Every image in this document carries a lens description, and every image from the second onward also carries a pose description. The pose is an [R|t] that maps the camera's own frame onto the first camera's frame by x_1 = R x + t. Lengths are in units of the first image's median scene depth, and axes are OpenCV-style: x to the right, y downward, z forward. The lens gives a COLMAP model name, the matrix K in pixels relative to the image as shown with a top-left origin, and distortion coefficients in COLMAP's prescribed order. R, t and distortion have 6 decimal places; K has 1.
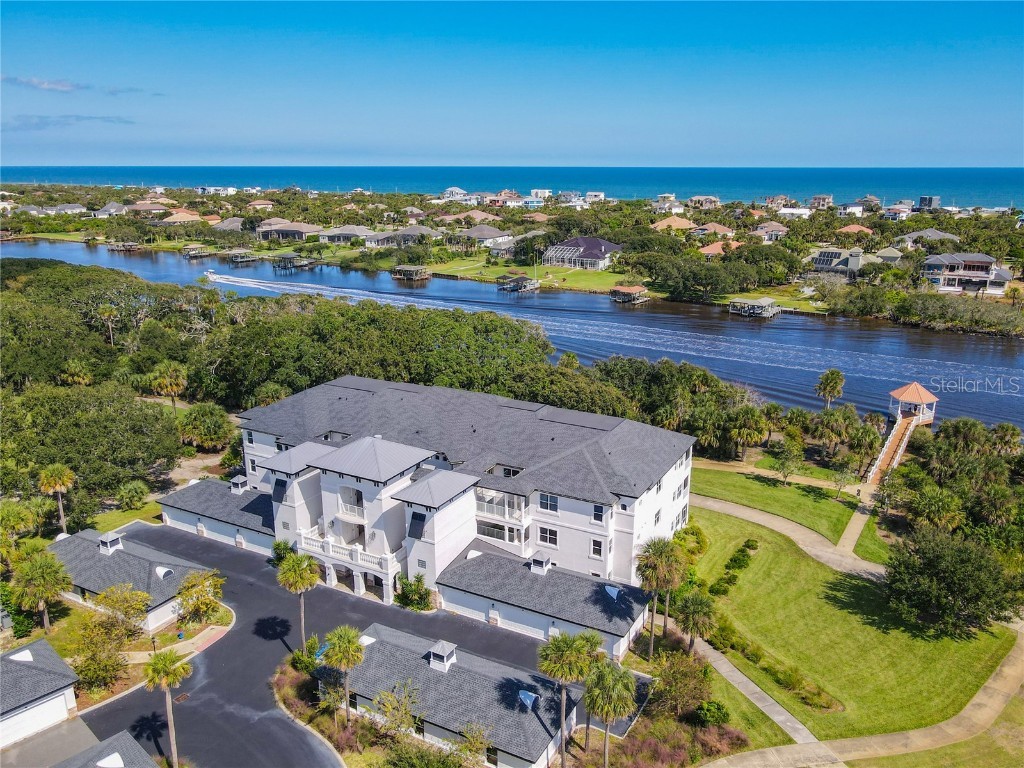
lens RADIAL K [[778.1, 0, 522.3], [0, 778.1, 385.9], [0, 0, 1]] dist [-0.005186, 0.006612]
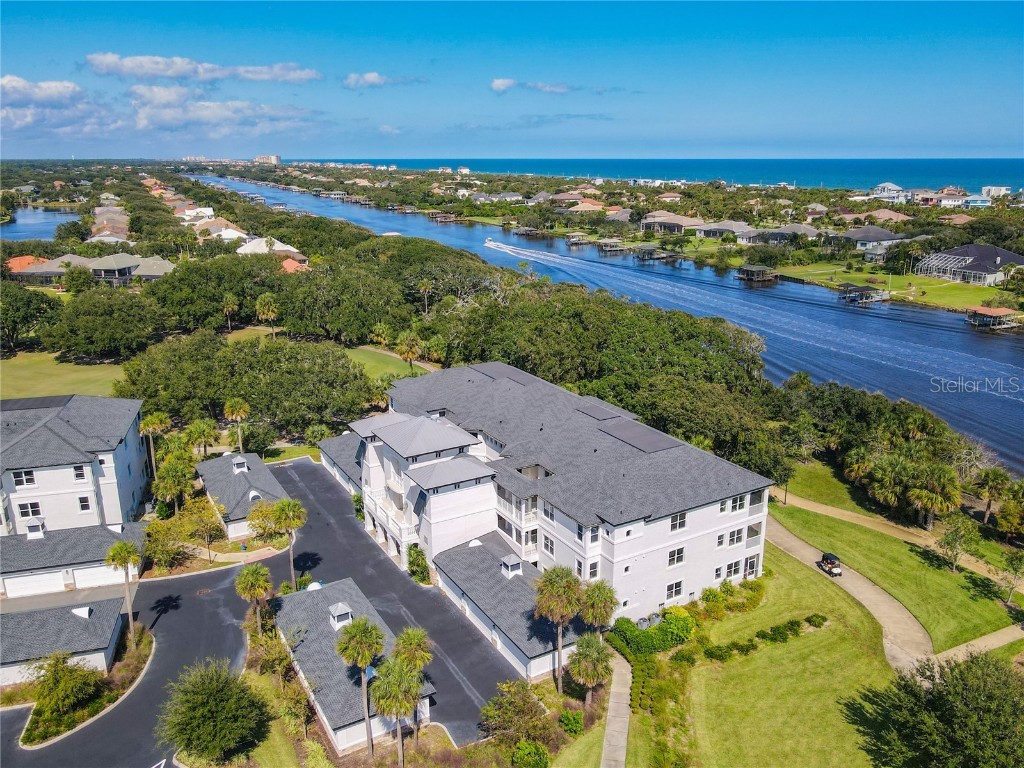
lens RADIAL K [[783.6, 0, 526.9], [0, 783.6, 385.0], [0, 0, 1]] dist [0.003423, 0.004845]
pose [[0.857008, 0.142863, -0.495103, 0.387135], [-0.140024, 0.989211, 0.043062, -0.037558], [0.495913, 0.032422, 0.867767, 0.097789]]
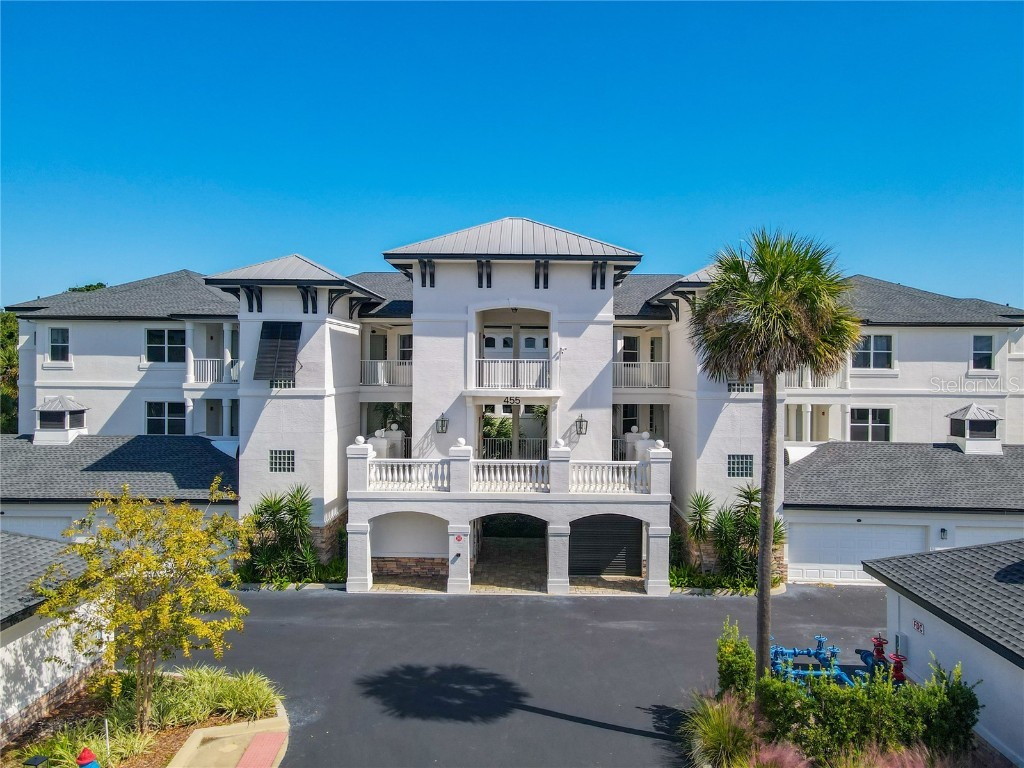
lens RADIAL K [[744.1, 0, 520.5], [0, 744.1, 379.4], [0, 0, 1]] dist [0.025997, 0.006040]
pose [[0.891822, 0.000096, 0.452386, -0.313077], [0.115924, 0.966562, -0.228735, 0.203445], [-0.437281, 0.256433, 0.861991, 0.557183]]
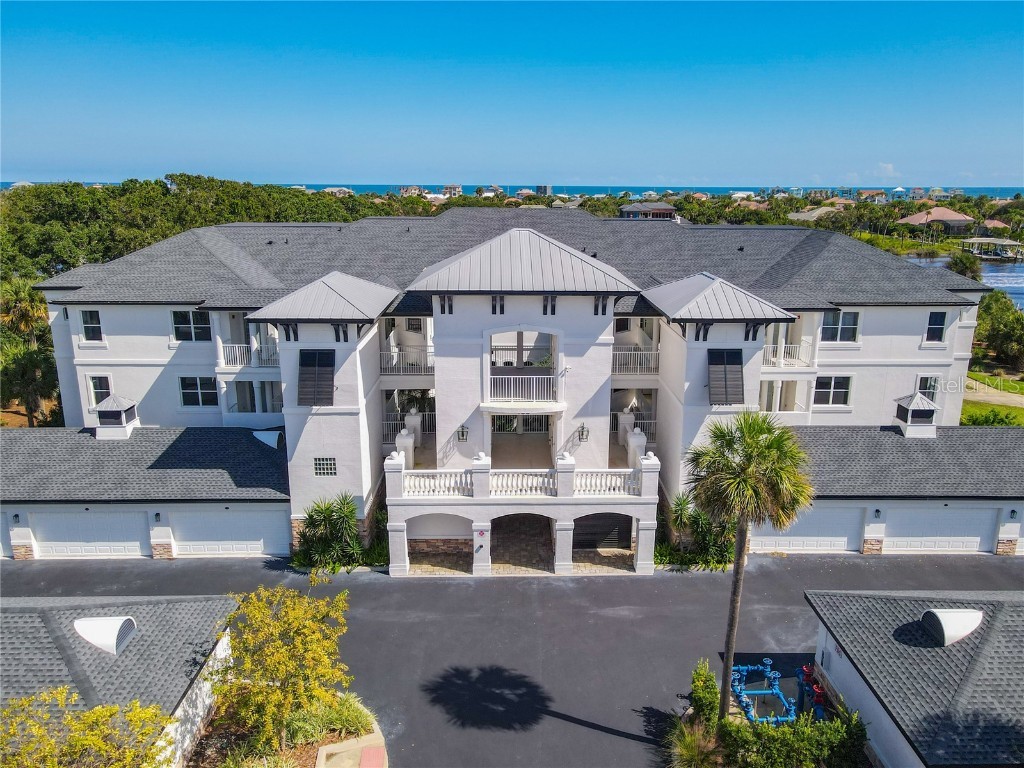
lens RADIAL K [[762.1, 0, 521.8], [0, 762.1, 385.0], [0, 0, 1]] dist [-0.006370, 0.032855]
pose [[0.874316, -0.120520, 0.470155, -0.344917], [0.128339, 0.991609, 0.015526, 0.124262], [-0.468081, 0.046765, 0.882447, 0.508637]]
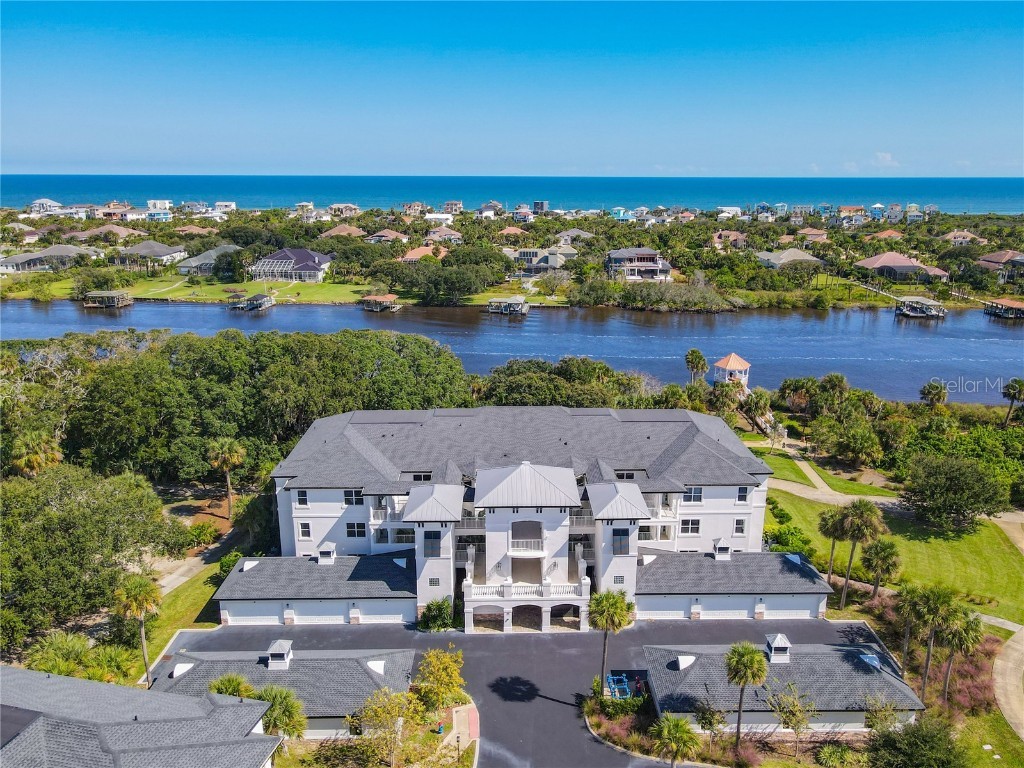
lens RADIAL K [[762.1, 0, 521.8], [0, 762.1, 385.0], [0, 0, 1]] dist [-0.006370, 0.032855]
pose [[0.872652, -0.129370, 0.470894, -0.516926], [0.132279, 0.990843, 0.027080, -0.046247], [-0.470086, 0.038658, 0.881774, 0.152760]]
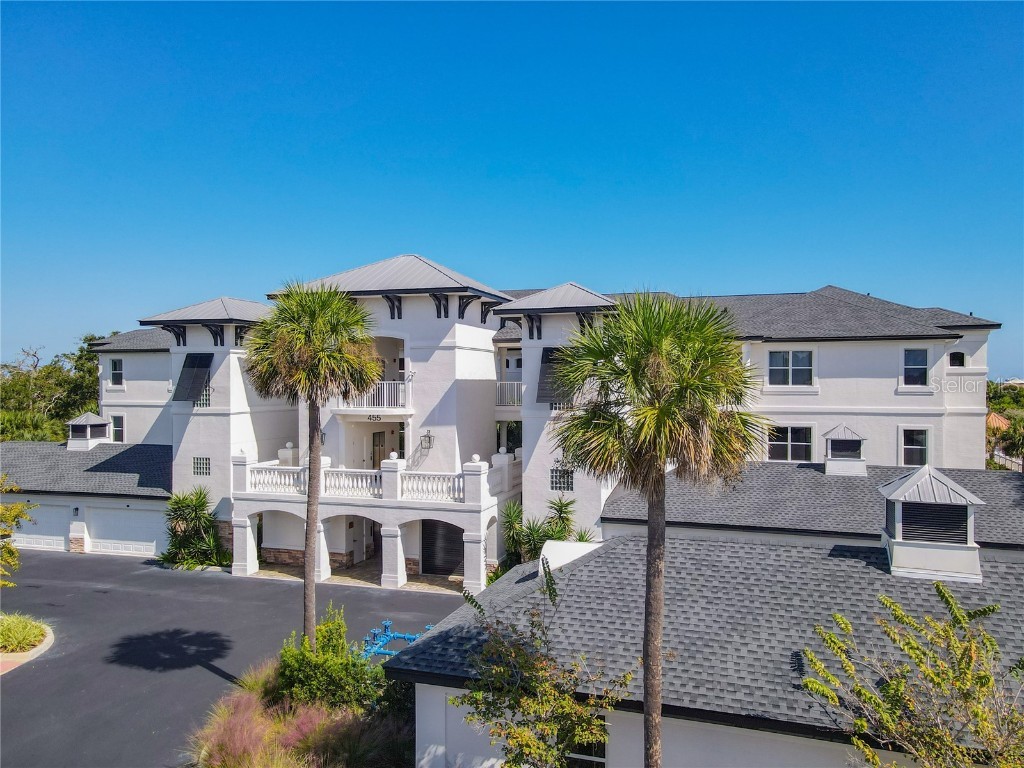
lens RADIAL K [[745.1, 0, 524.1], [0, 745.1, 395.9], [0, 0, 1]] dist [0.044656, 0.007057]
pose [[0.983675, -0.005500, 0.179868, -0.173191], [0.051252, 0.966699, -0.250733, 0.223004], [-0.172499, 0.255859, 0.951200, 0.476489]]
